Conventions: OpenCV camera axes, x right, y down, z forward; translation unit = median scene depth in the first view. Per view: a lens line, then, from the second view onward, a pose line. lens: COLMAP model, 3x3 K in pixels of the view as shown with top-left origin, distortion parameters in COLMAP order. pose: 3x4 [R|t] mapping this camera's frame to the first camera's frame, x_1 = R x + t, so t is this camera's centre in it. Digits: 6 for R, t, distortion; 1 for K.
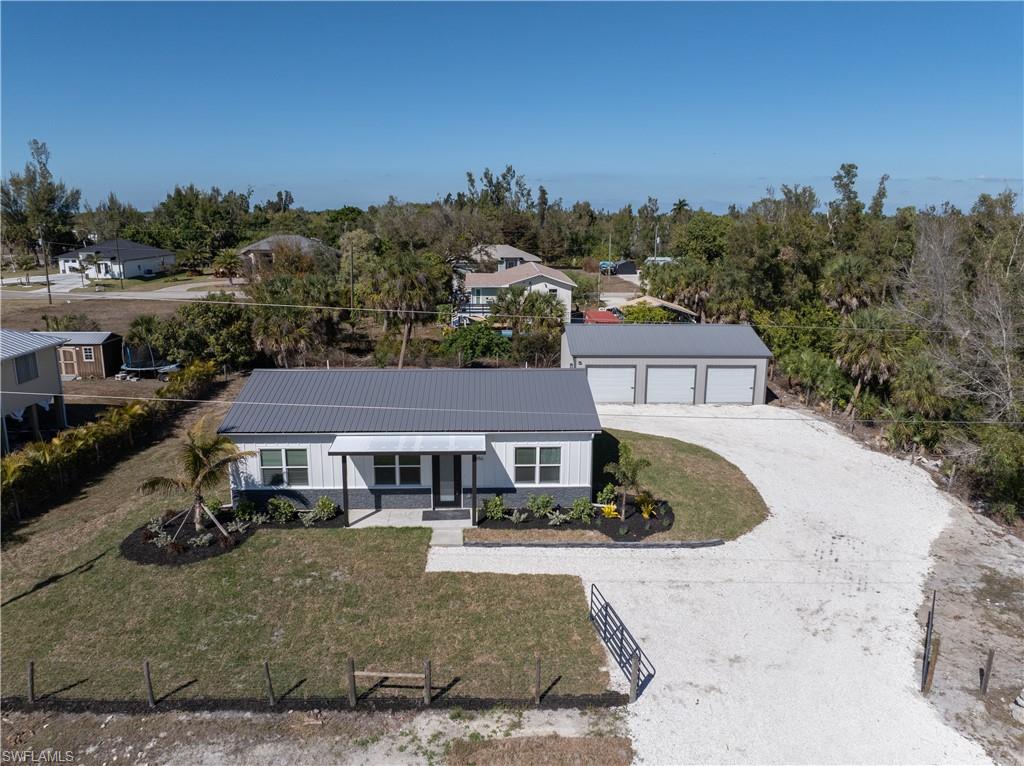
lens RADIAL K [[726.5, 0, 512.0], [0, 726.5, 383.0], [0, 0, 1]] dist [-0.012048, -0.036447]
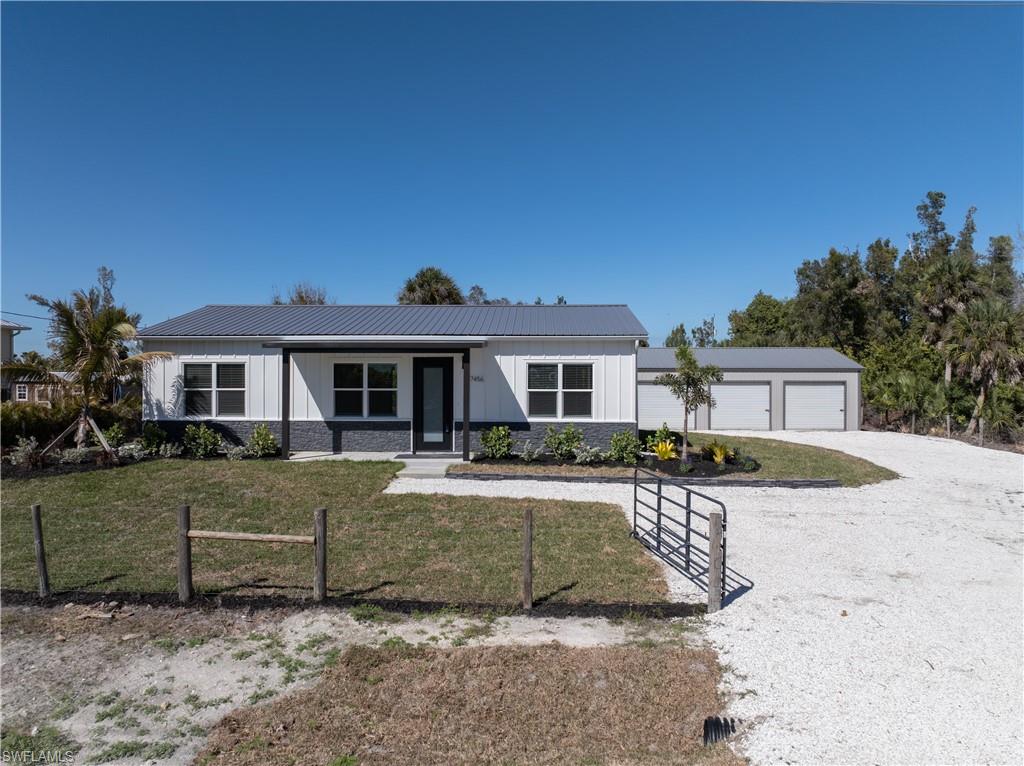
lens RADIAL K [[726.5, 0, 512.0], [0, 726.5, 383.0], [0, 0, 1]] dist [-0.012048, -0.036447]
pose [[0.997145, -0.001101, -0.075504, 0.042759], [-0.015724, 0.974949, -0.221873, 0.270063], [0.073857, 0.222427, 0.972148, 0.308964]]
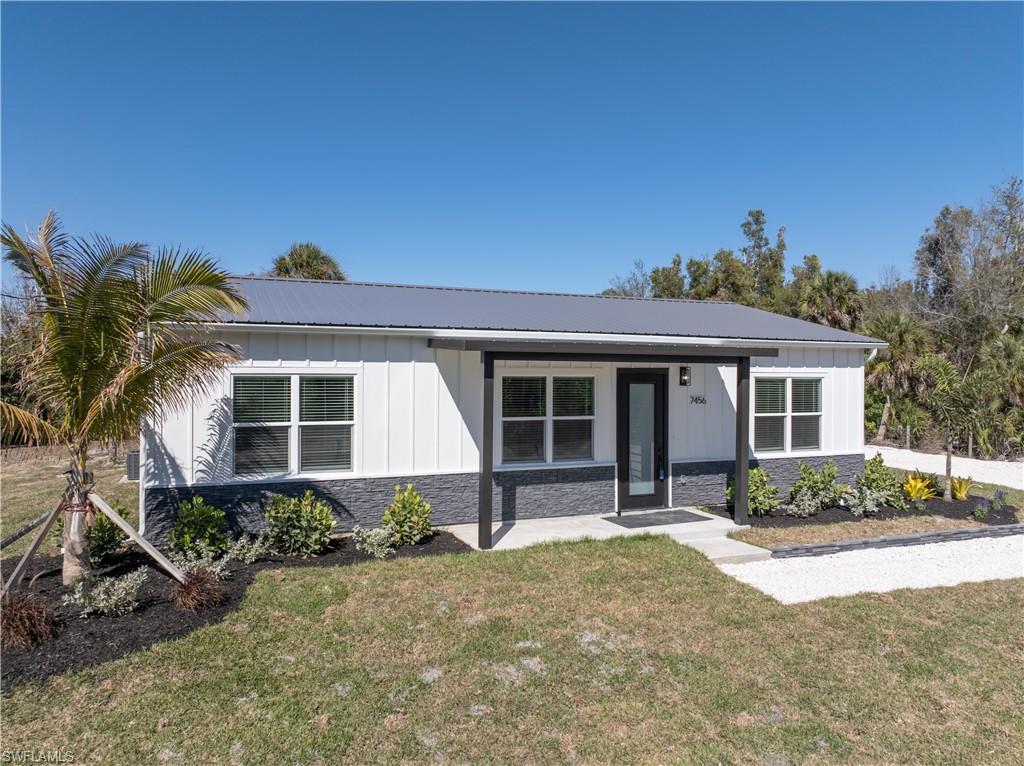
lens RADIAL K [[726.5, 0, 512.0], [0, 726.5, 383.0], [0, 0, 1]] dist [-0.012048, -0.036447]
pose [[0.937728, -0.001643, 0.347367, -0.342763], [0.079134, 0.974705, -0.209015, 0.188734], [-0.338237, 0.223488, 0.914138, 0.593830]]
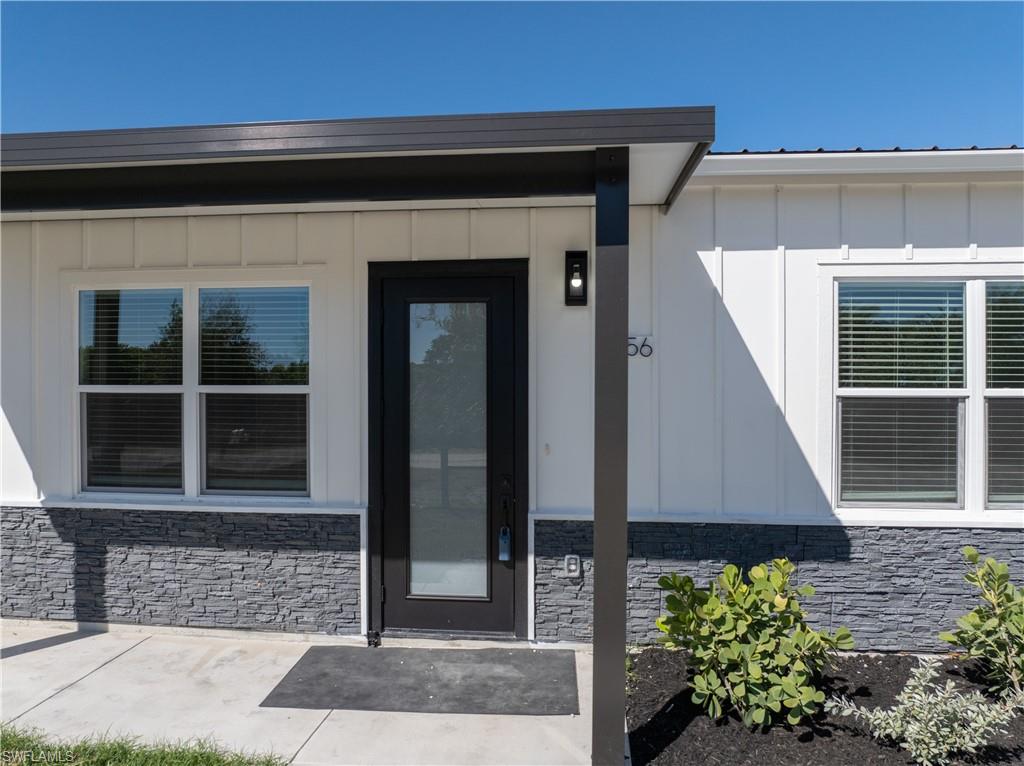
lens RADIAL K [[726.5, 0, 512.0], [0, 726.5, 383.0], [0, 0, 1]] dist [-0.012048, -0.036447]
pose [[0.990154, -0.002373, -0.139959, -0.049652], [-0.029311, 0.974176, -0.223881, 0.154751], [0.136876, 0.225779, 0.964515, 0.839228]]
